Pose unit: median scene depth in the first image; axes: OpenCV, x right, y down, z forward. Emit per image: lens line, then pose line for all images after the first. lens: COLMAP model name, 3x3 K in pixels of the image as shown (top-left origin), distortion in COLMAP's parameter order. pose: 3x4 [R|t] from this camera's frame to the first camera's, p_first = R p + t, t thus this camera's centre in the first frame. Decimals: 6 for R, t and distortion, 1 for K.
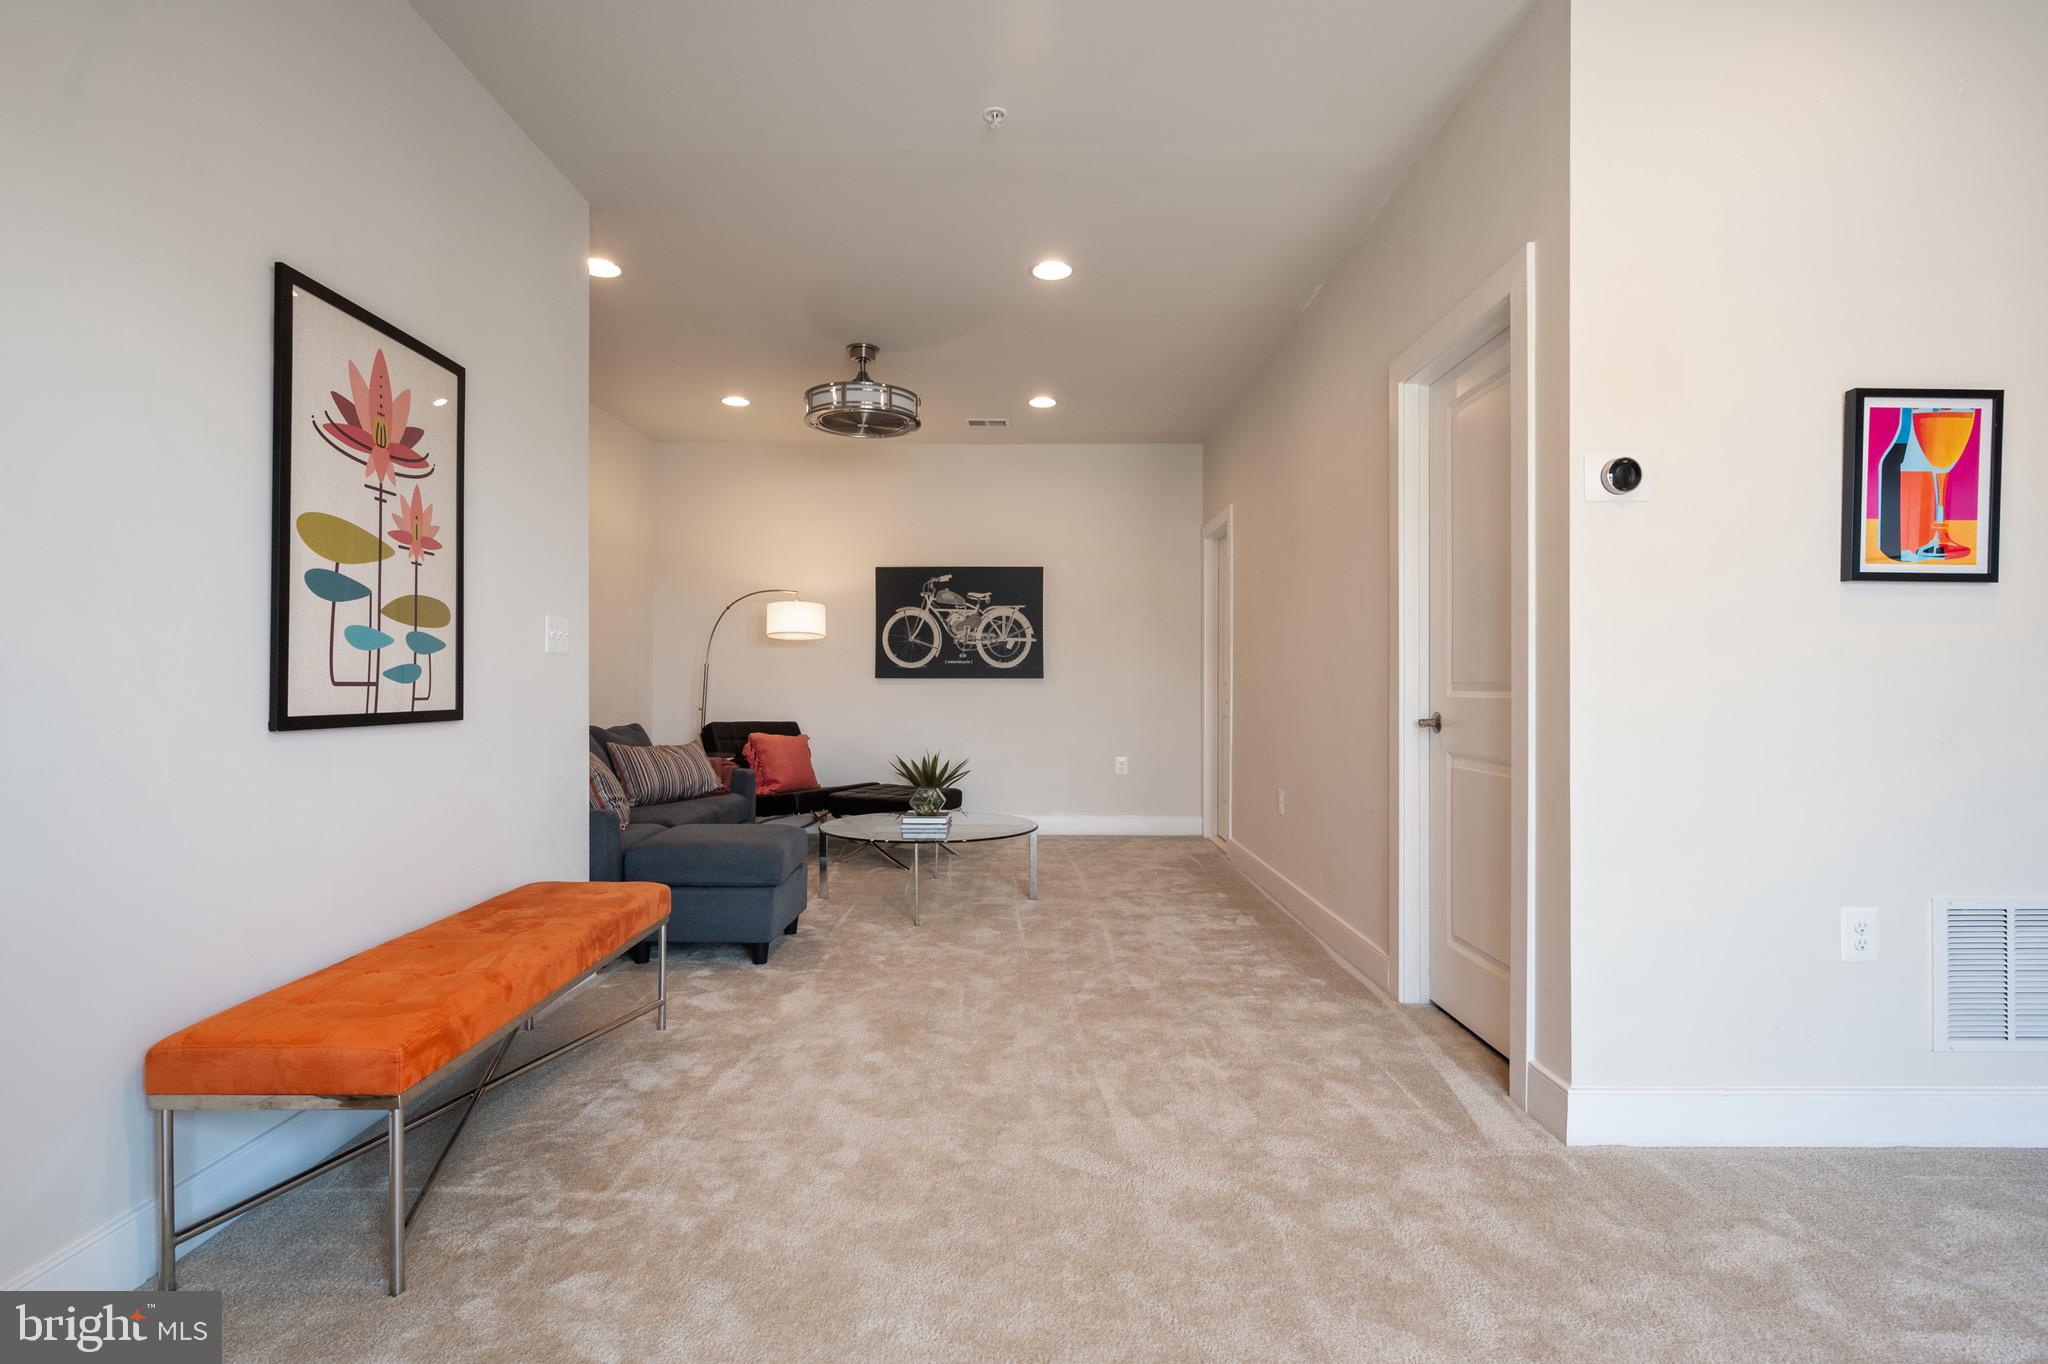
lens RADIAL K [[963.1, 0, 1024.0], [0, 963.1, 682.0], [0, 0, 1]] dist [0.000531, -0.000242]
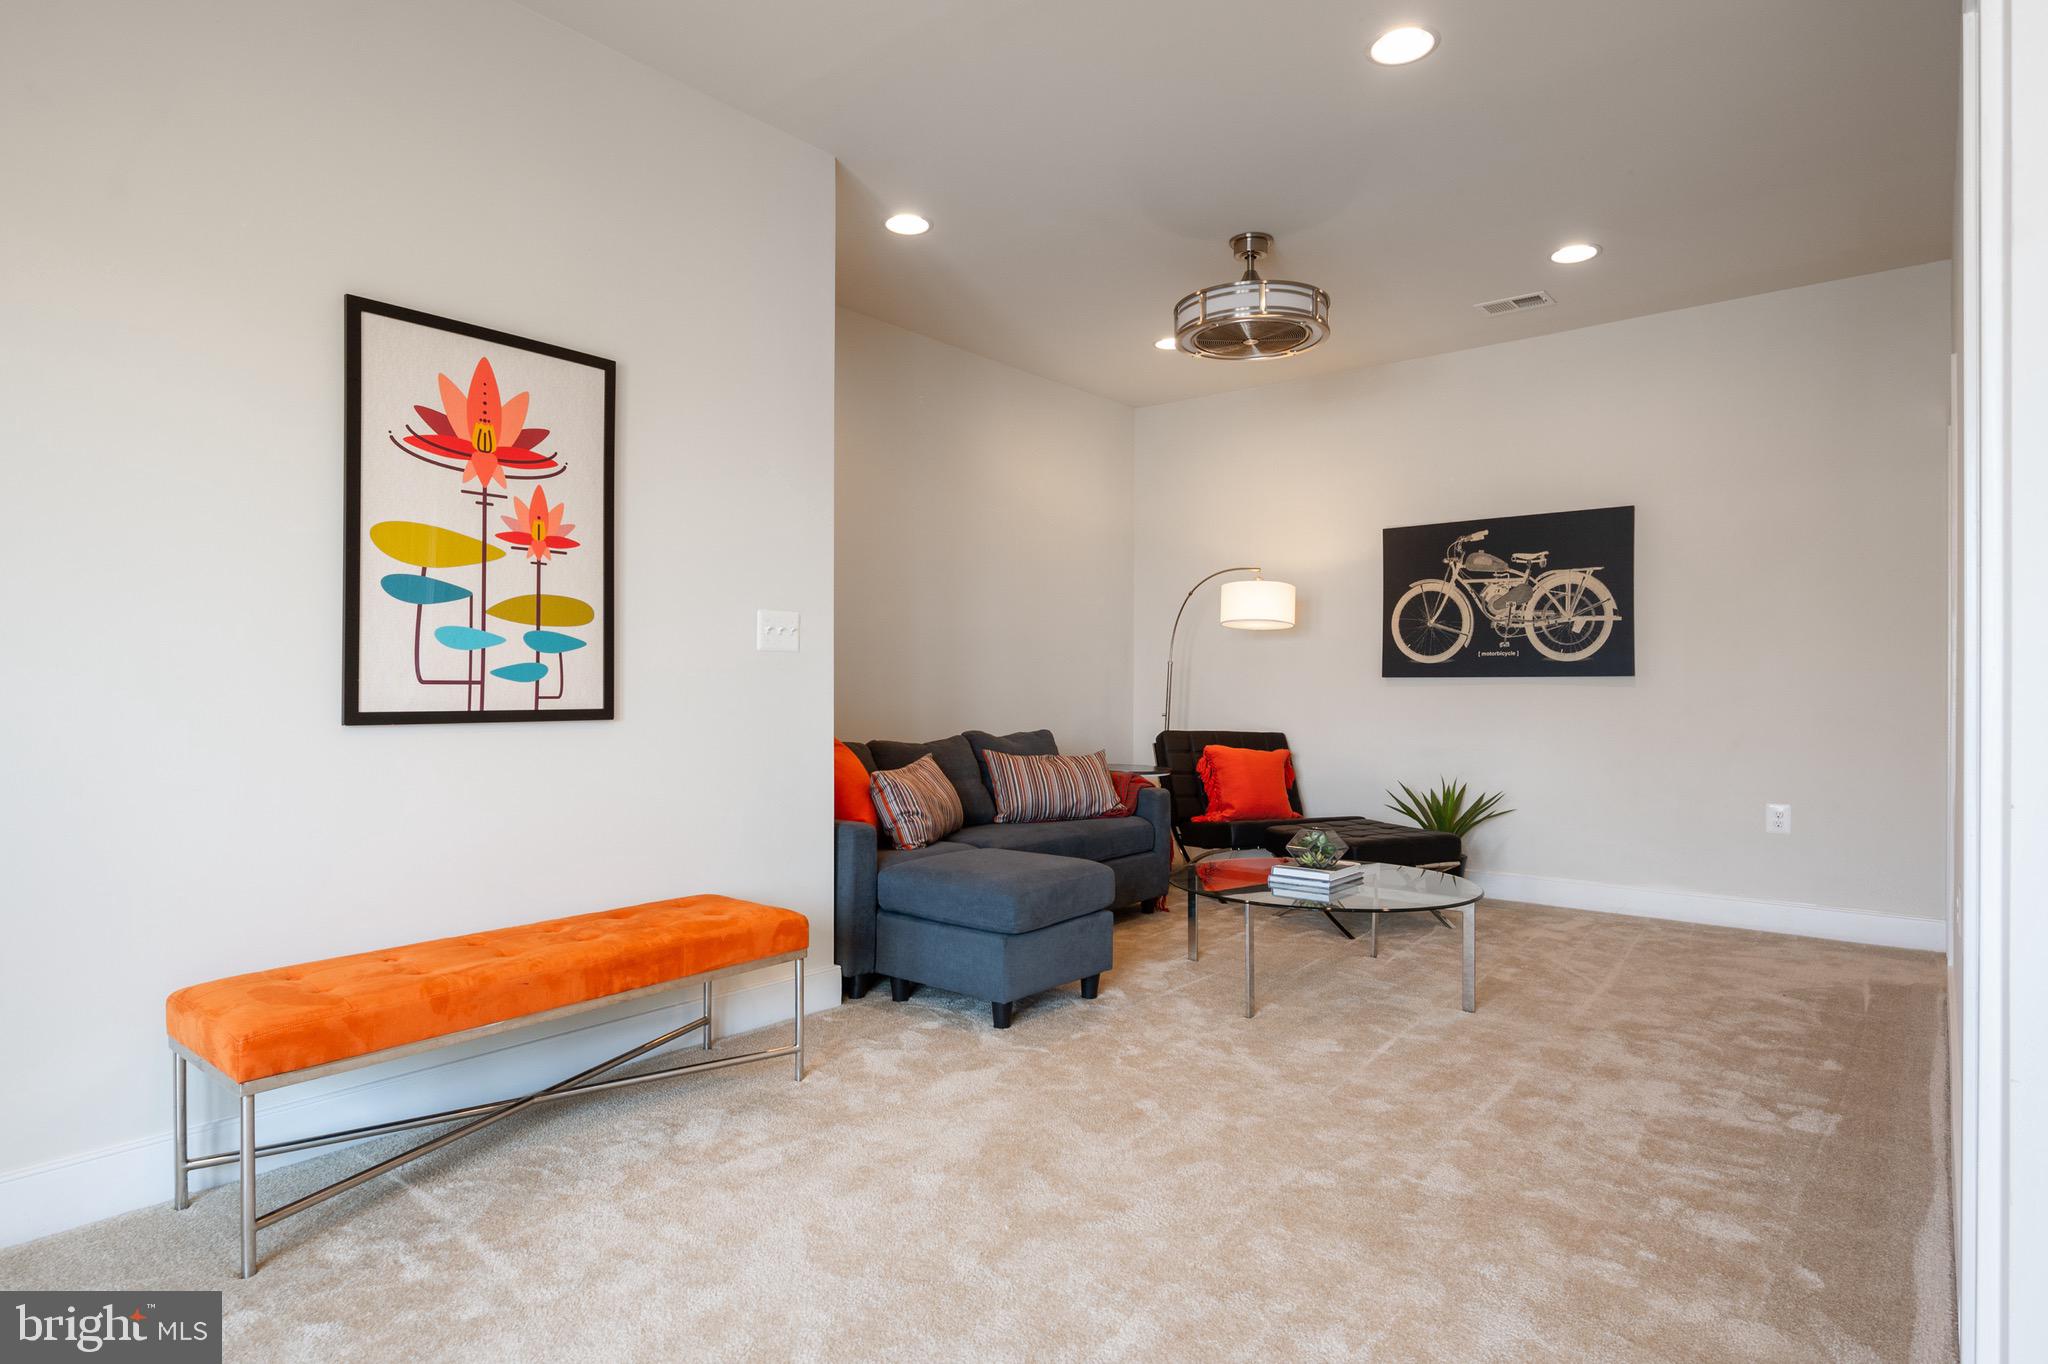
lens RADIAL K [[1123.6, 0, 1024.0], [0, 1123.6, 682.0], [0, 0, 1]] dist [-0.001998, -0.000750]
pose [[0.772675, -0.002573, -0.634796, 0.392426], [0.000856, 0.999995, -0.003011, 0.004185], [0.634801, 0.001783, 0.772674, 0.319292]]
